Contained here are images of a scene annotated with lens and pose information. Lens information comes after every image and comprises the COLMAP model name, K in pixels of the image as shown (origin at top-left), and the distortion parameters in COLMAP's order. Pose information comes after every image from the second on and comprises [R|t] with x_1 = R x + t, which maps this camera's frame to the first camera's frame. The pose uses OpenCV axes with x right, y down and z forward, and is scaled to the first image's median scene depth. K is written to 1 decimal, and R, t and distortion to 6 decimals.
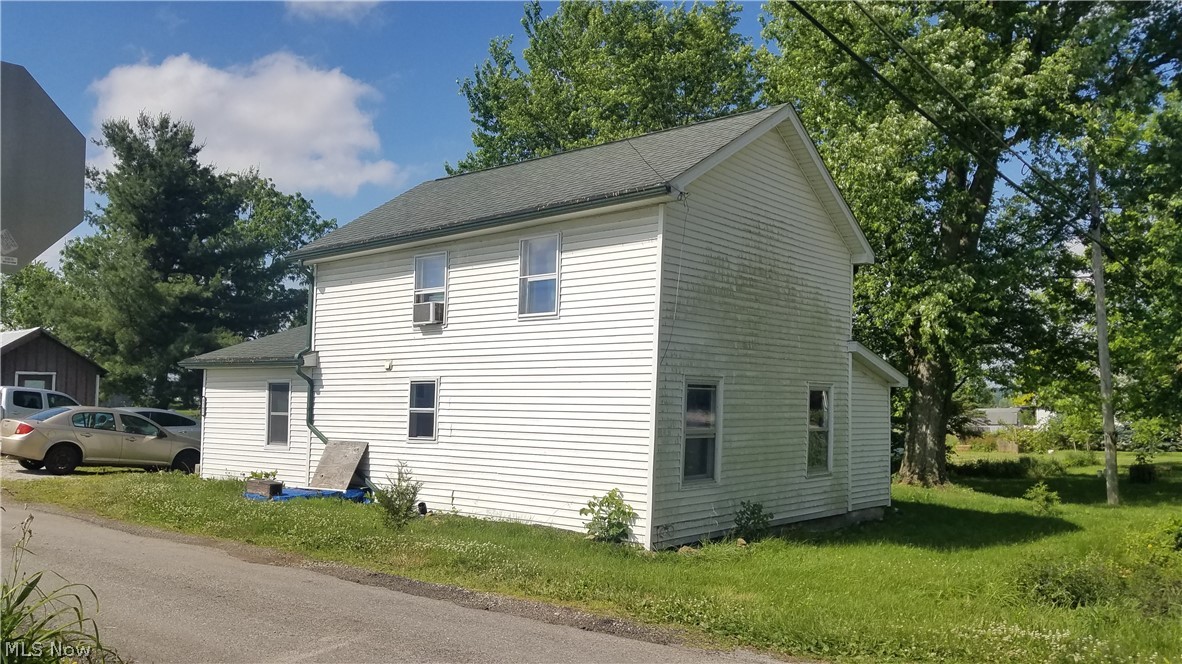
lens RADIAL K [[933.7, 0, 591.0], [0, 933.7, 332.0], [0, 0, 1]] dist [0.003131, -0.001172]
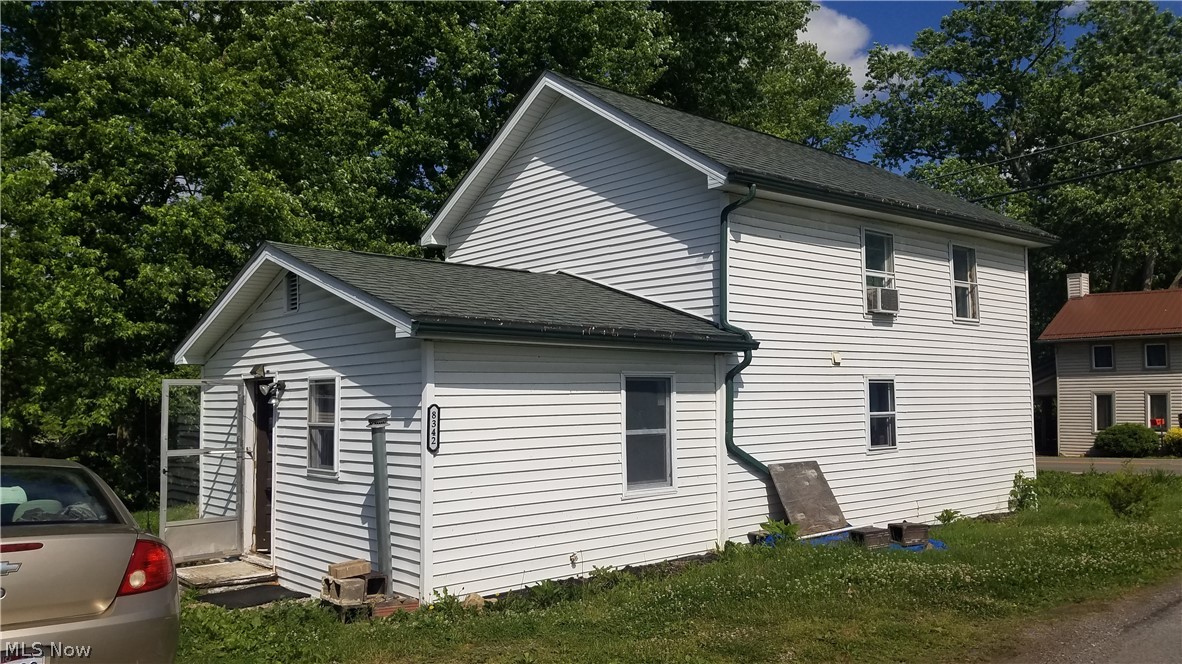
lens RADIAL K [[933.7, 0, 591.0], [0, 933.7, 332.0], [0, 0, 1]] dist [0.003131, -0.001172]
pose [[0.177643, 0.058815, 0.982336, -1.046294], [-0.065140, 0.996726, -0.047897, 0.066059], [-0.981937, -0.055480, 0.180892, 1.089847]]
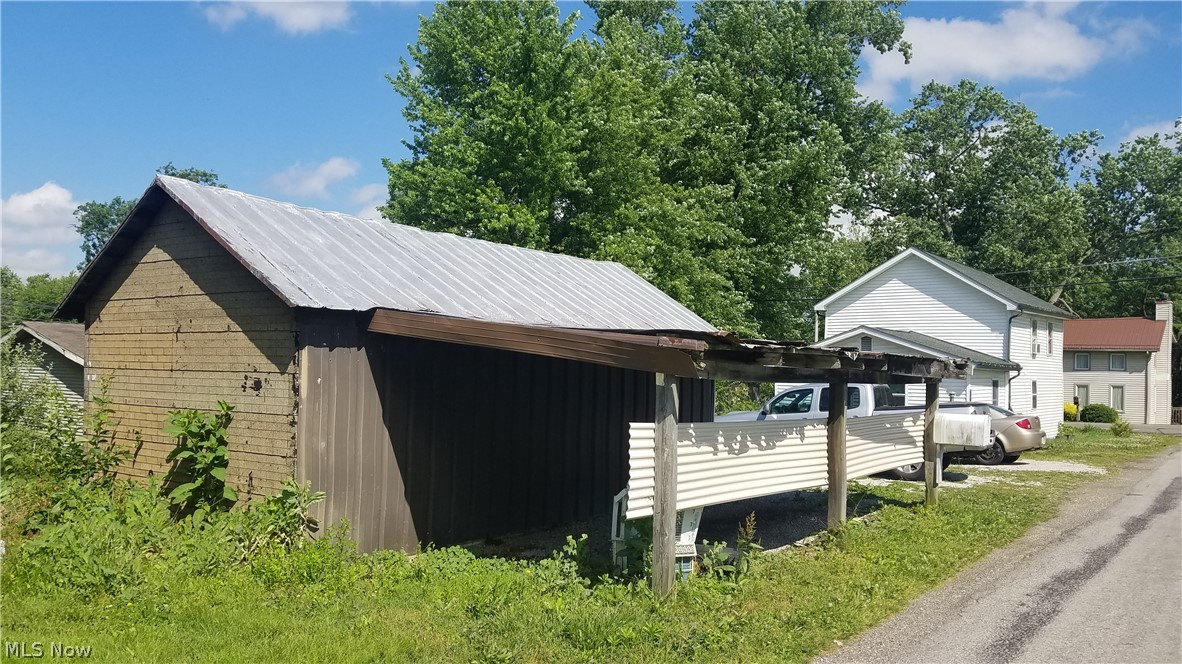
lens RADIAL K [[933.7, 0, 591.0], [0, 933.7, 332.0], [0, 0, 1]] dist [0.003131, -0.001172]
pose [[0.104326, 0.034547, 0.993943, -2.164295], [-0.089351, 0.995681, -0.025229, 0.083653], [-0.990521, -0.086178, 0.106962, 1.687155]]
